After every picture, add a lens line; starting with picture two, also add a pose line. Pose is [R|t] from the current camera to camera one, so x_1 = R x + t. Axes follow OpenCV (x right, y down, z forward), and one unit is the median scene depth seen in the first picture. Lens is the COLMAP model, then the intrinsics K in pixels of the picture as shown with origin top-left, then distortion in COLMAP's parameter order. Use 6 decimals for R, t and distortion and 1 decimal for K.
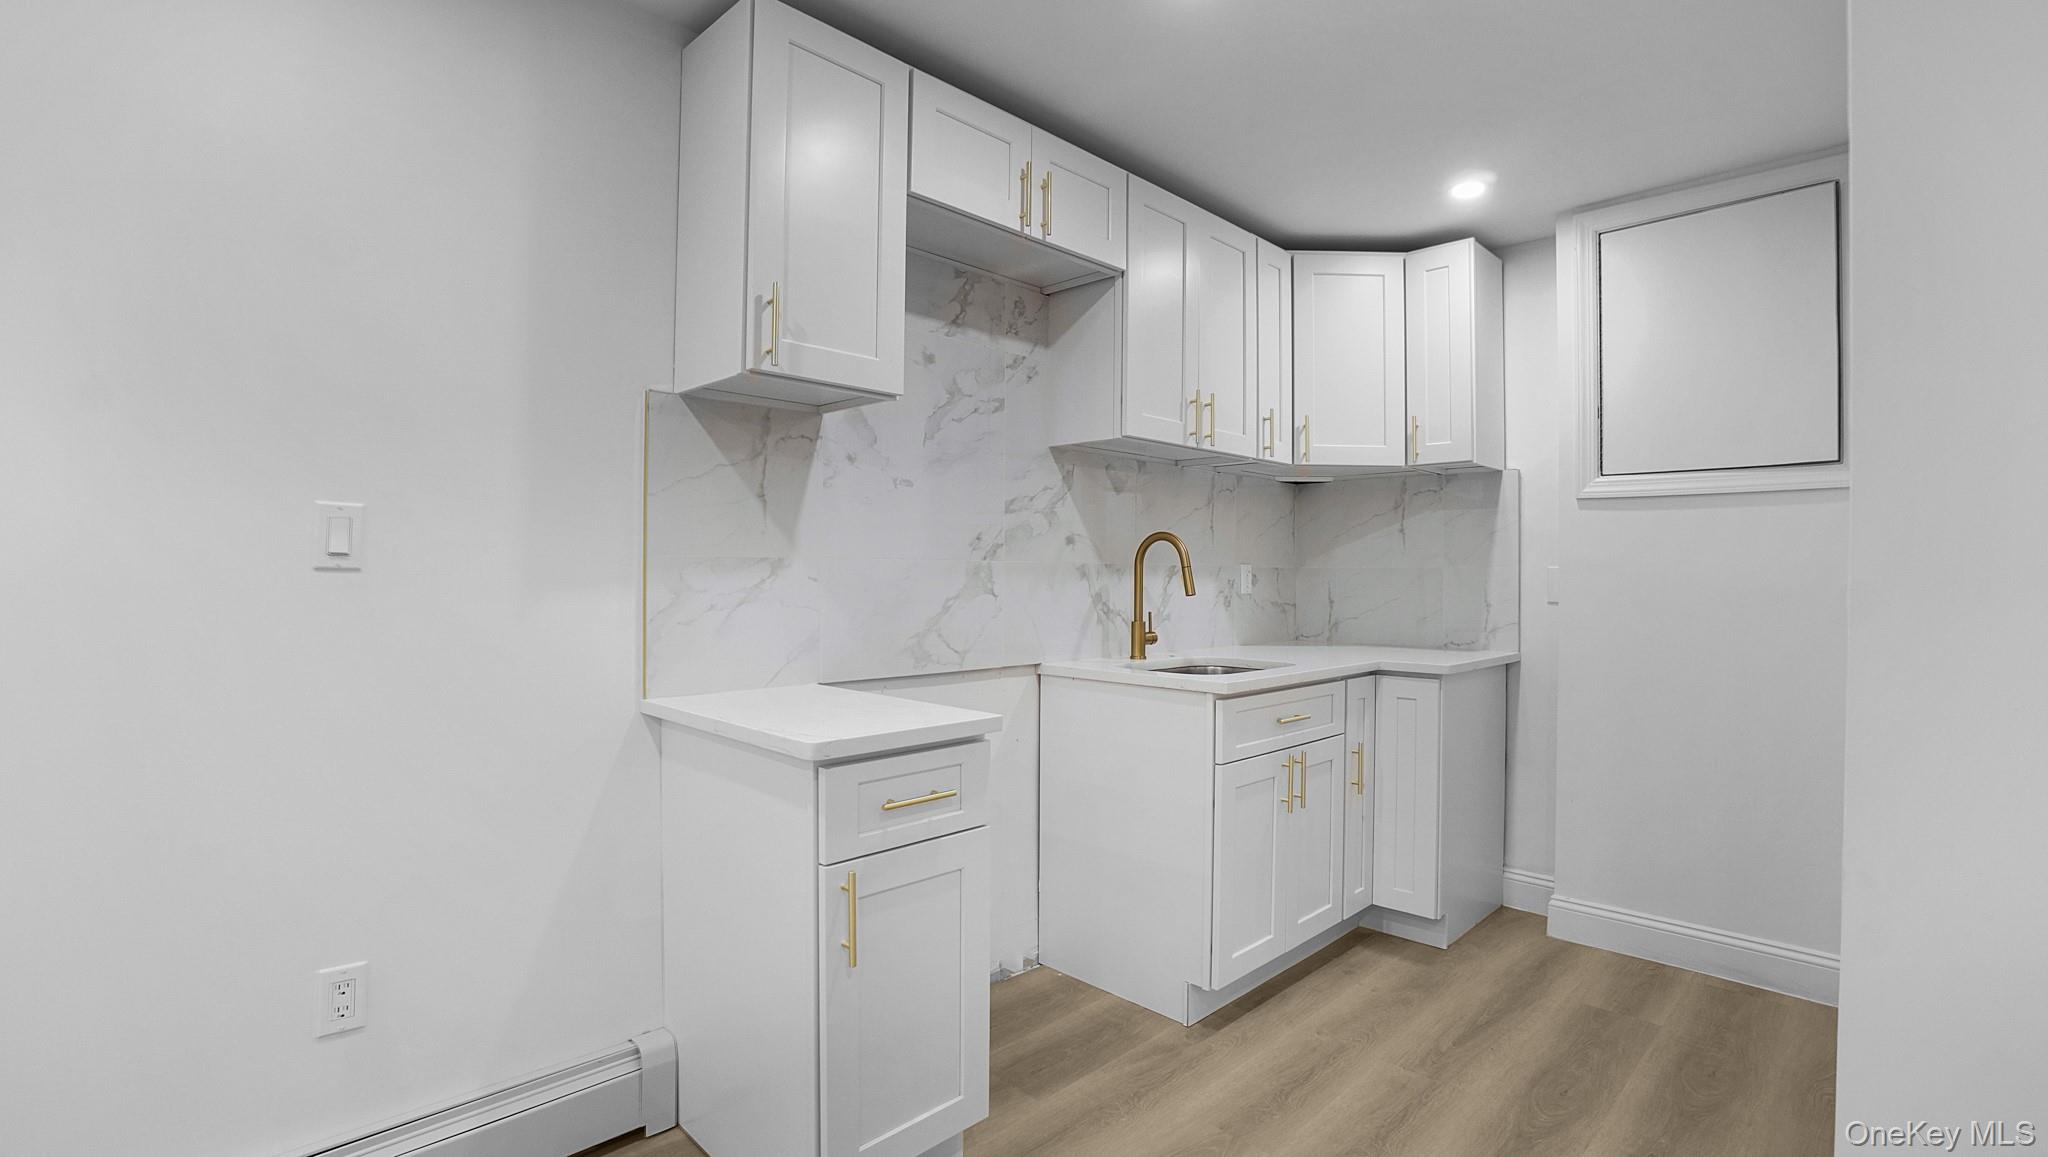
lens RADIAL K [[913.8, 0, 1024.0], [0, 913.8, 578.5], [0, 0, 1]] dist [-0.054912, 0.000120]
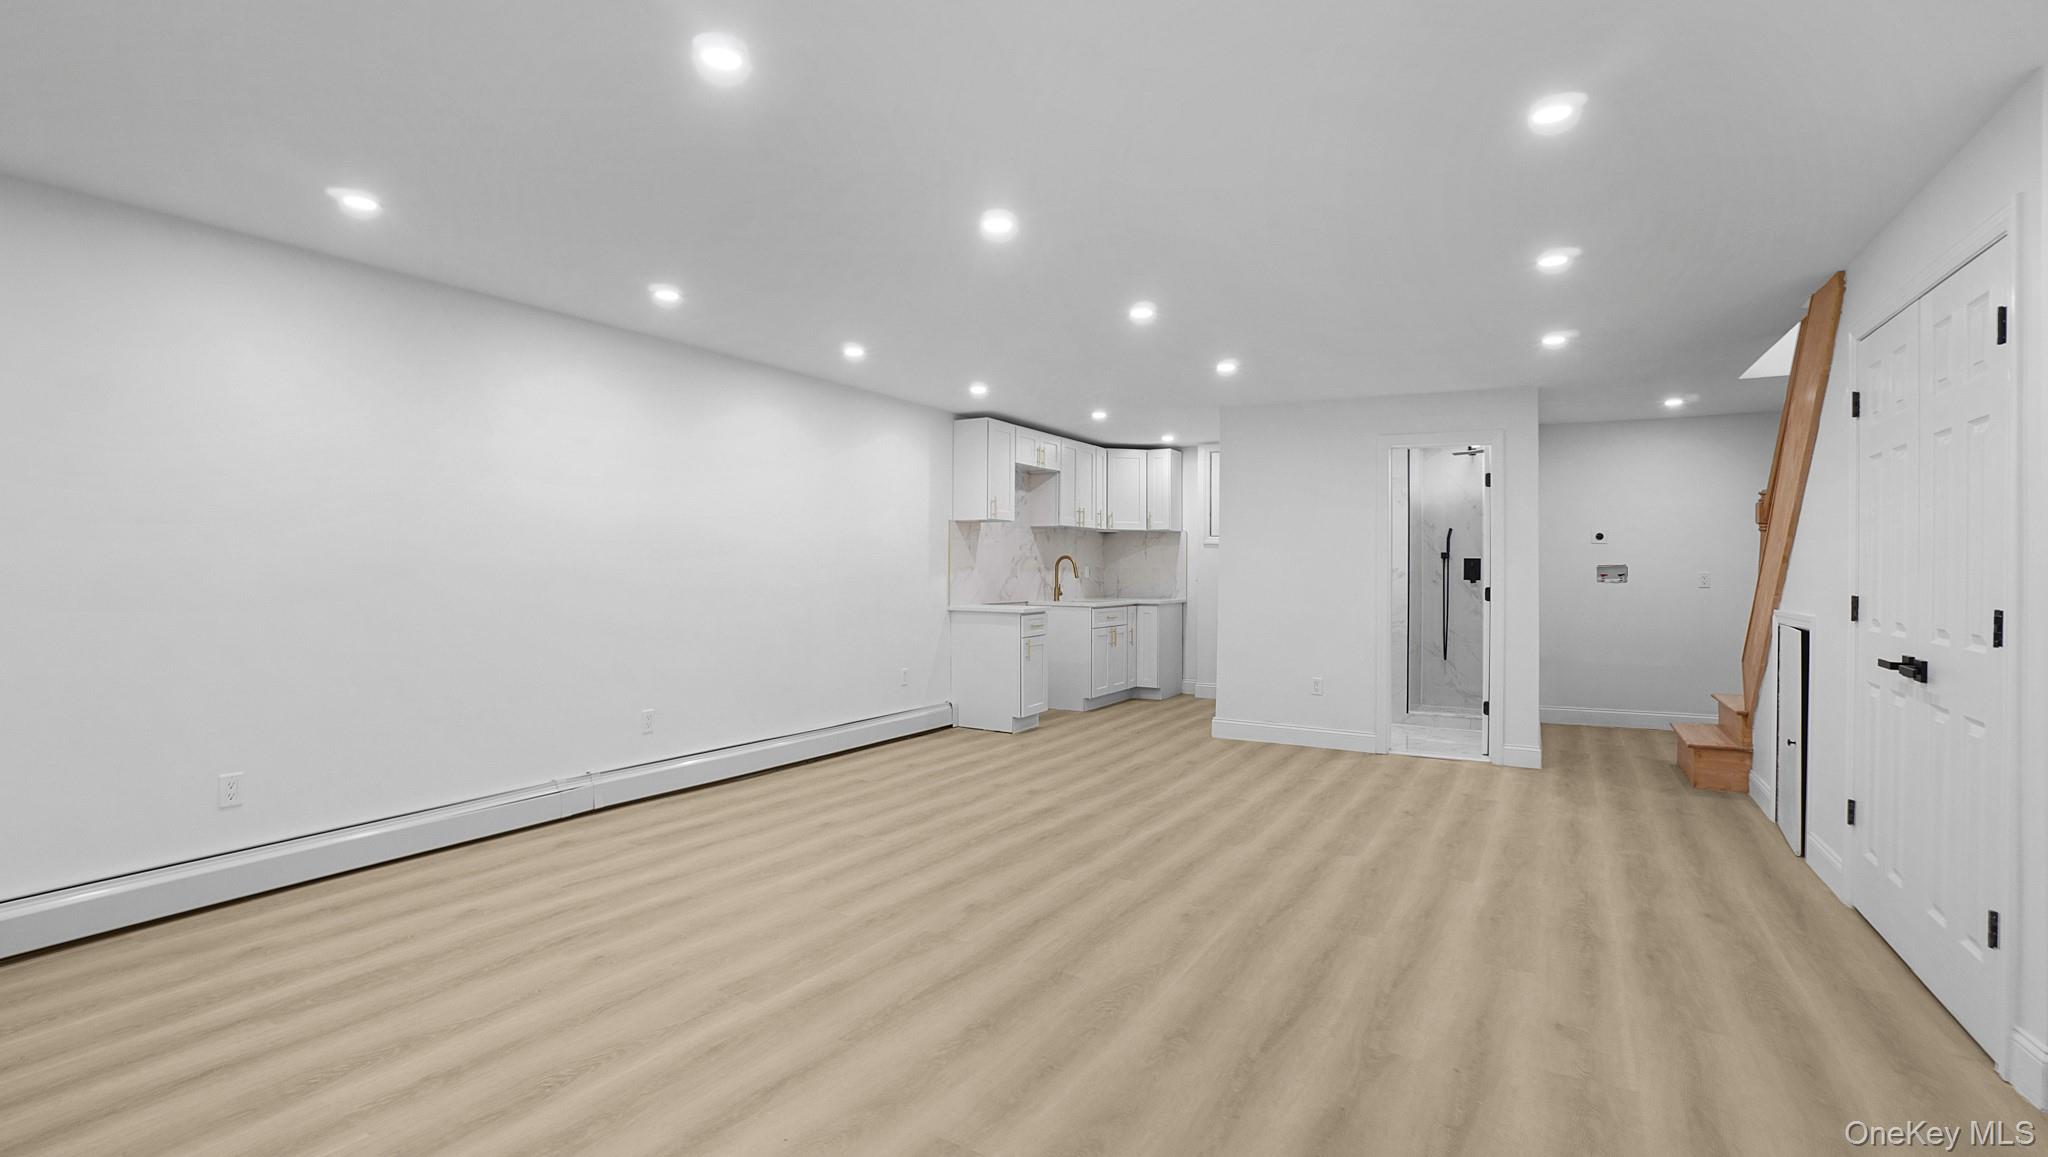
lens RADIAL K [[913.8, 0, 1024.0], [0, 913.8, 578.5], [0, 0, 1]] dist [-0.054912, 0.000120]
pose [[0.965963, -0.004297, 0.258643, -0.714608], [0.001289, 0.999930, 0.011801, -0.013908], [-0.258676, -0.011066, 0.965901, -1.725771]]
